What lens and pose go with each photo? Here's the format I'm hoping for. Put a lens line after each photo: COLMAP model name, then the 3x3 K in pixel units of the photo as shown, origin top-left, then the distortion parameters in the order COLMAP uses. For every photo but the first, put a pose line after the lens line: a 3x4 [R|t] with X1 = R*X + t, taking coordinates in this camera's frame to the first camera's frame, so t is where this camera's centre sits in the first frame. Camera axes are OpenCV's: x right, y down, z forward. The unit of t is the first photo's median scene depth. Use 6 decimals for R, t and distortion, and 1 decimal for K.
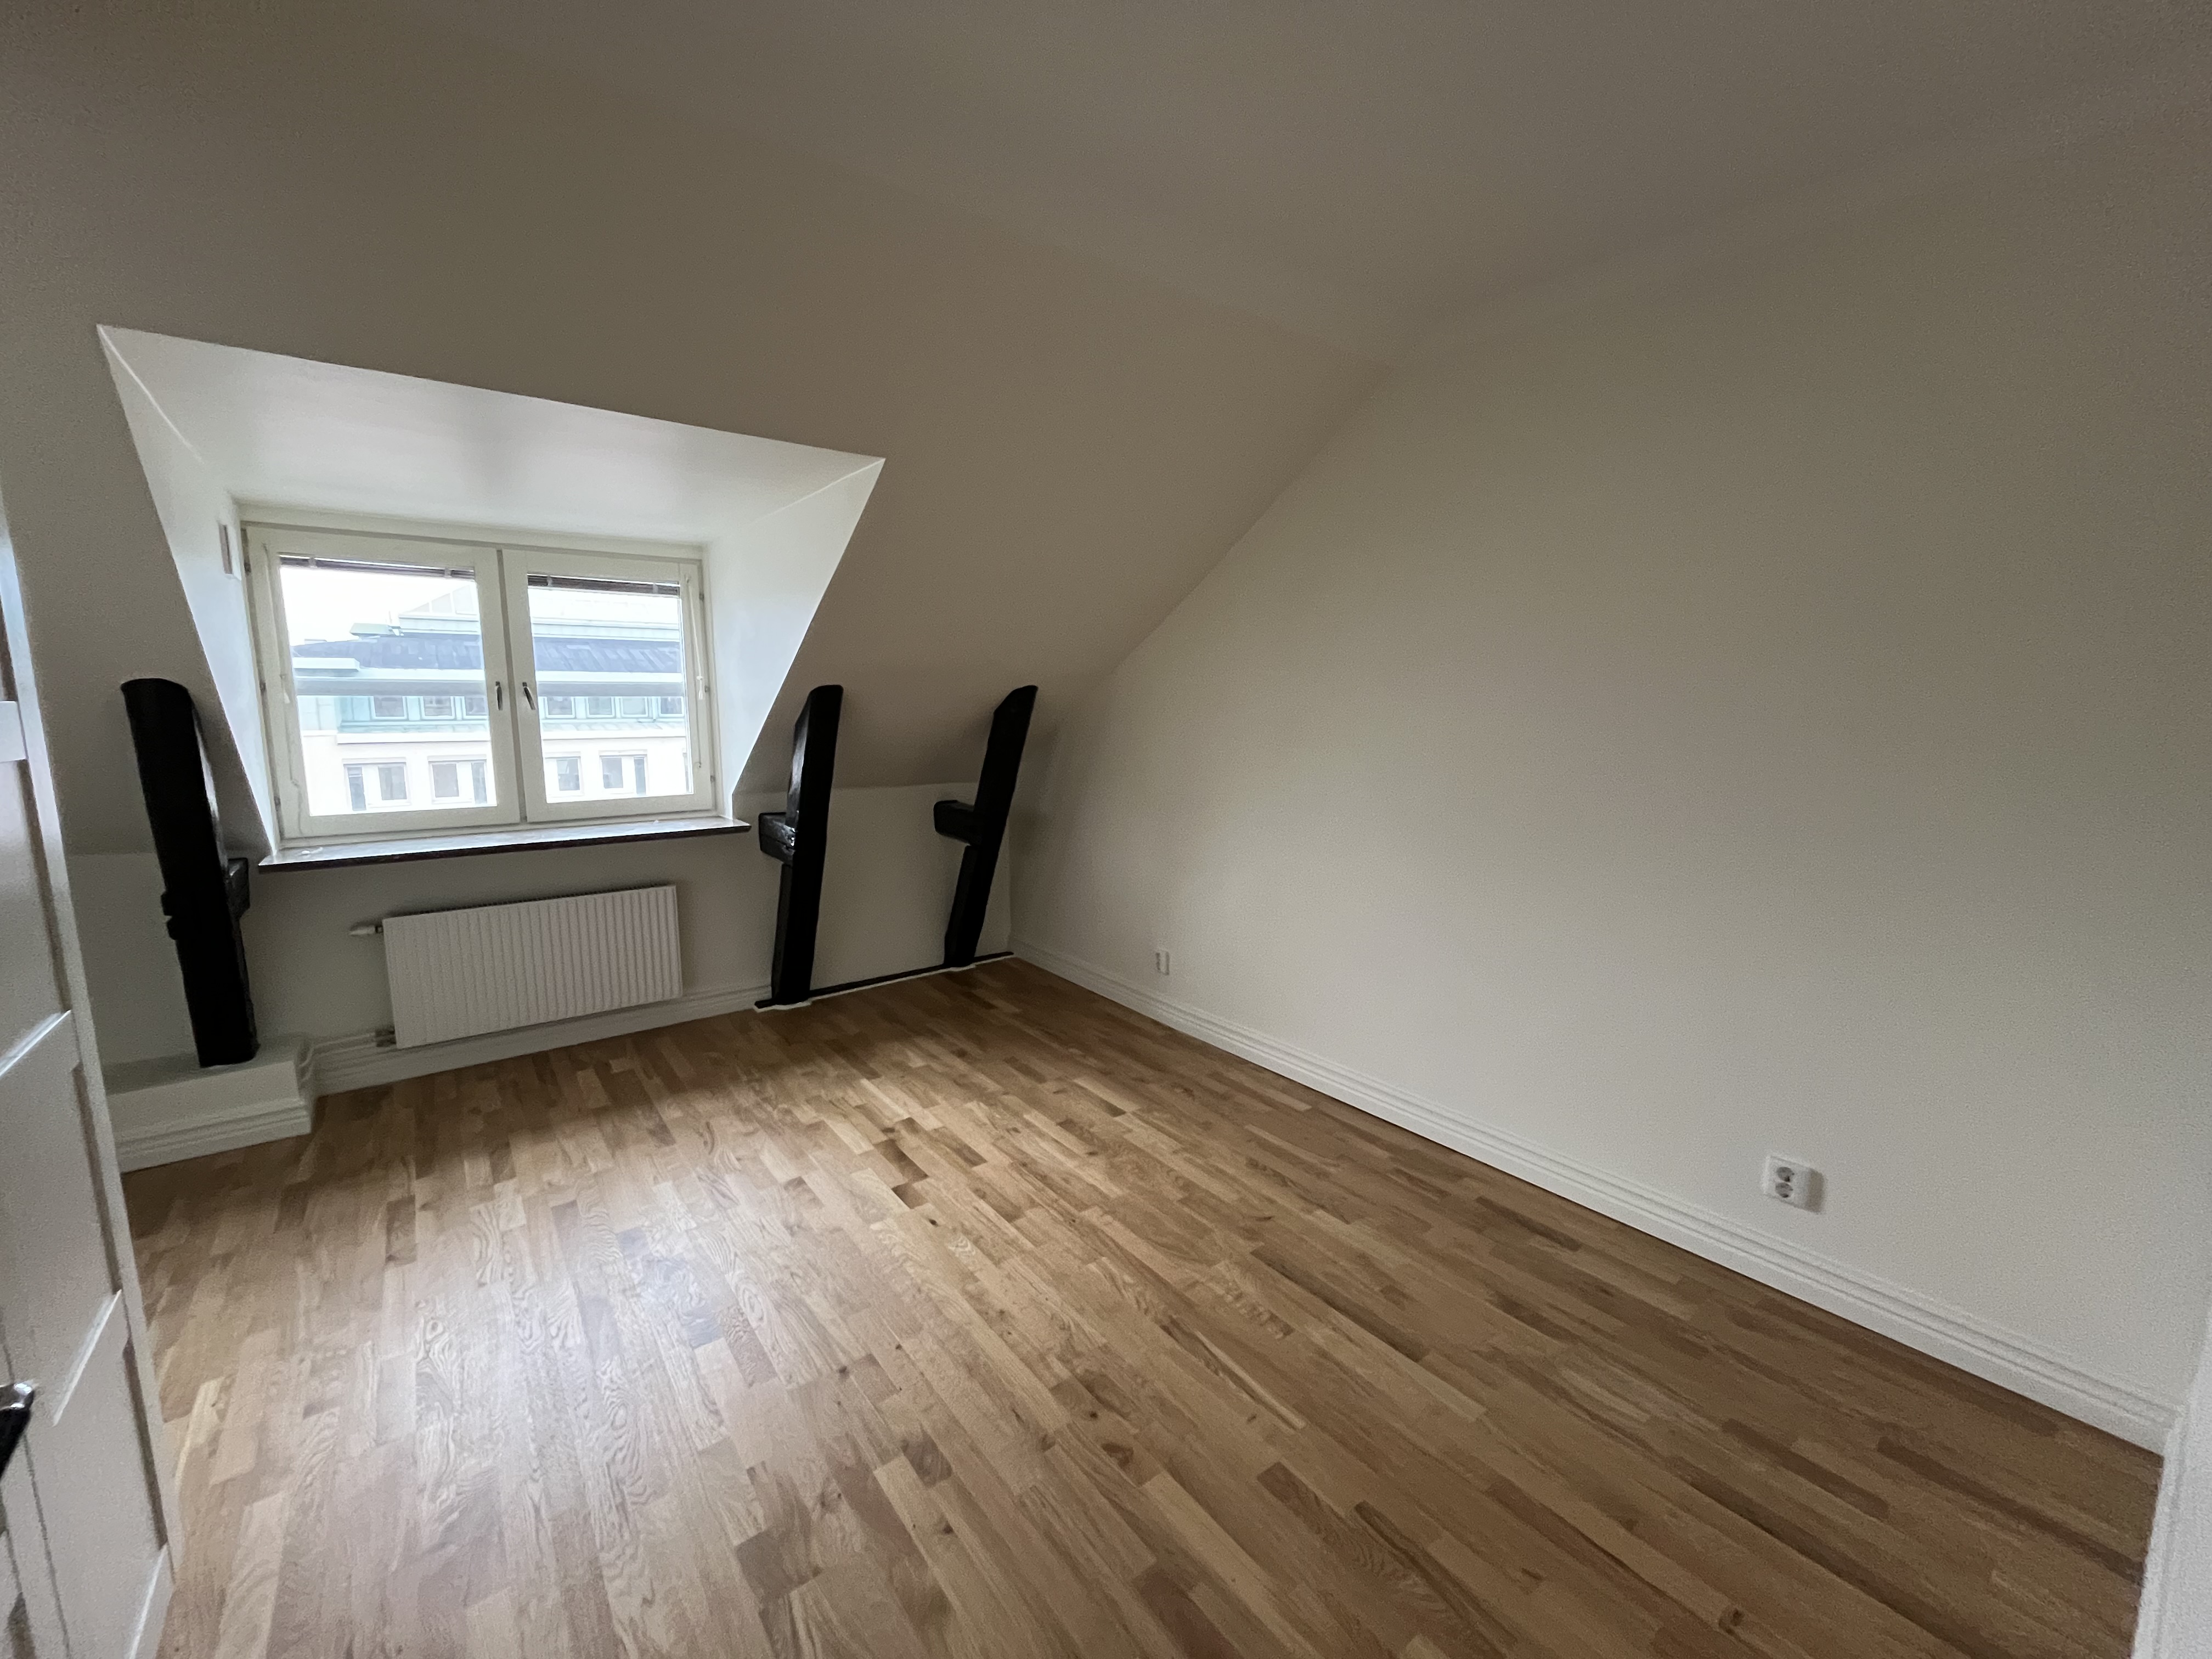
lens RADIAL K [[895.5, 0, 1099.6], [0, 895.5, 829.1], [0, 0, 1]] dist [-0.000040, 0.000269]
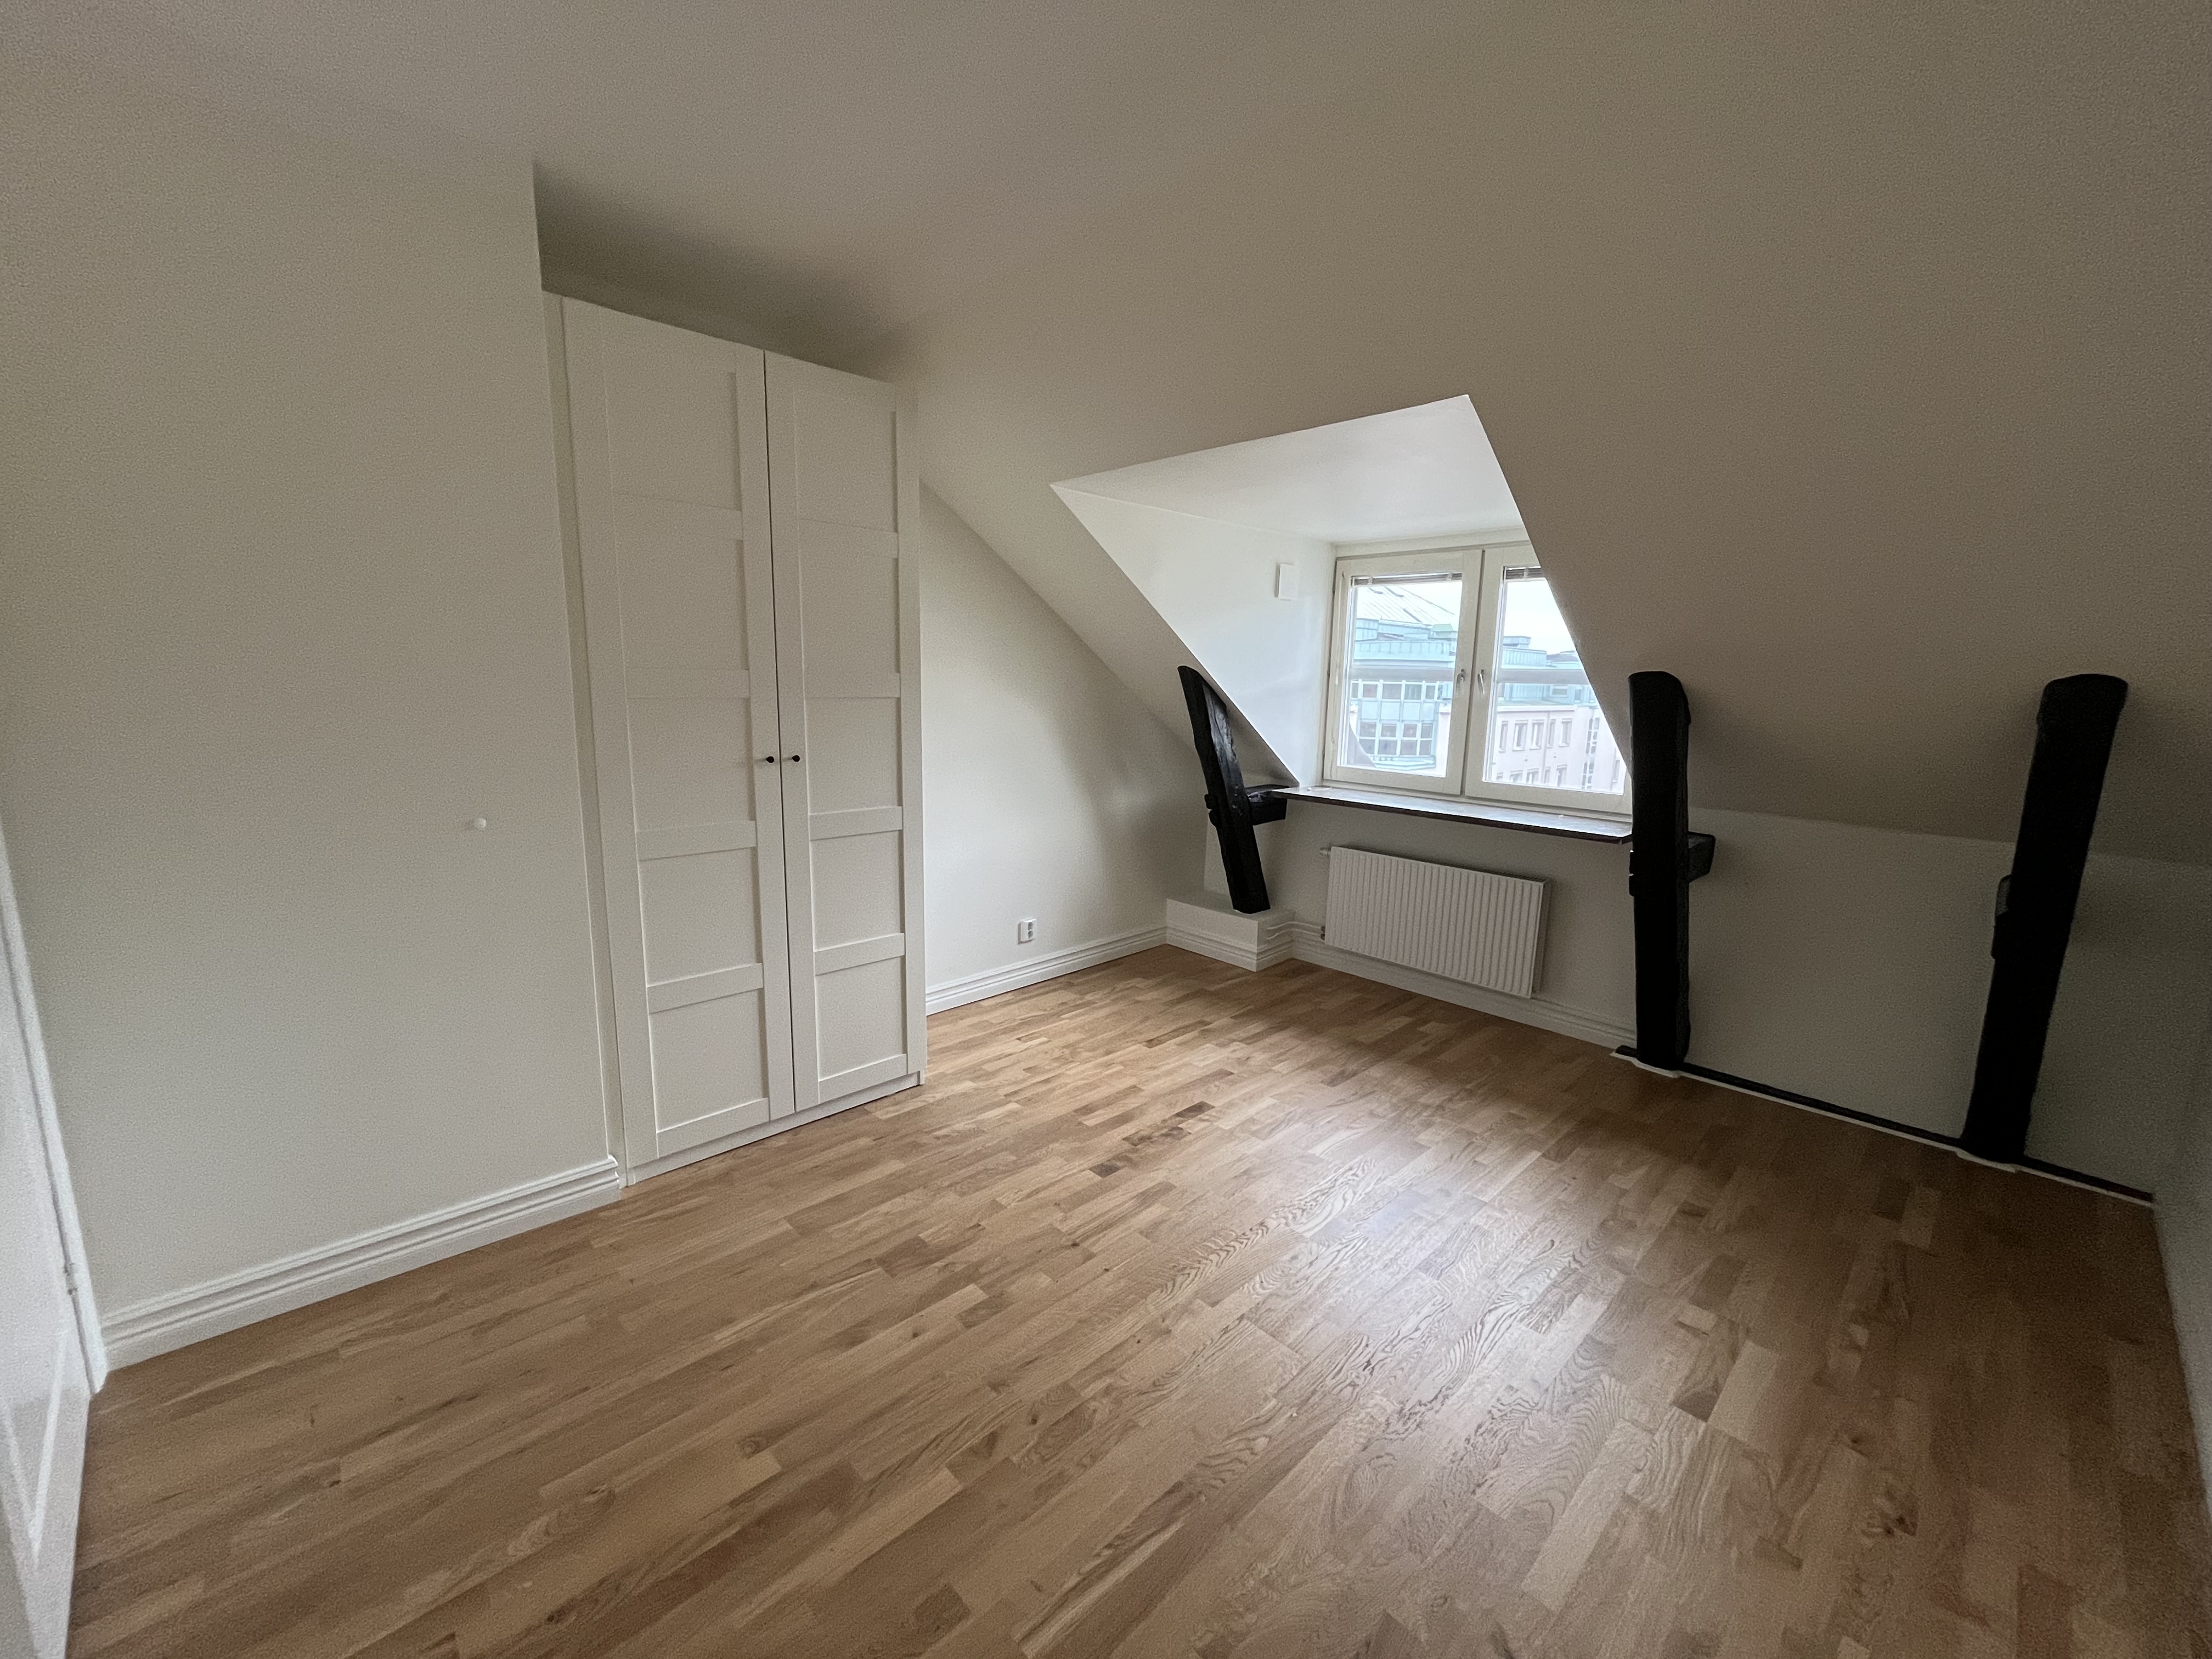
lens RADIAL K [[895.5, 0, 1099.6], [0, 895.5, 829.1], [0, 0, 1]] dist [-0.000040, 0.000269]
pose [[0.103075, 0.172071, -0.979677, 0.449541], [-0.166928, 0.973947, 0.153502, -0.068008], [0.980566, 0.147714, 0.129113, 0.457643]]
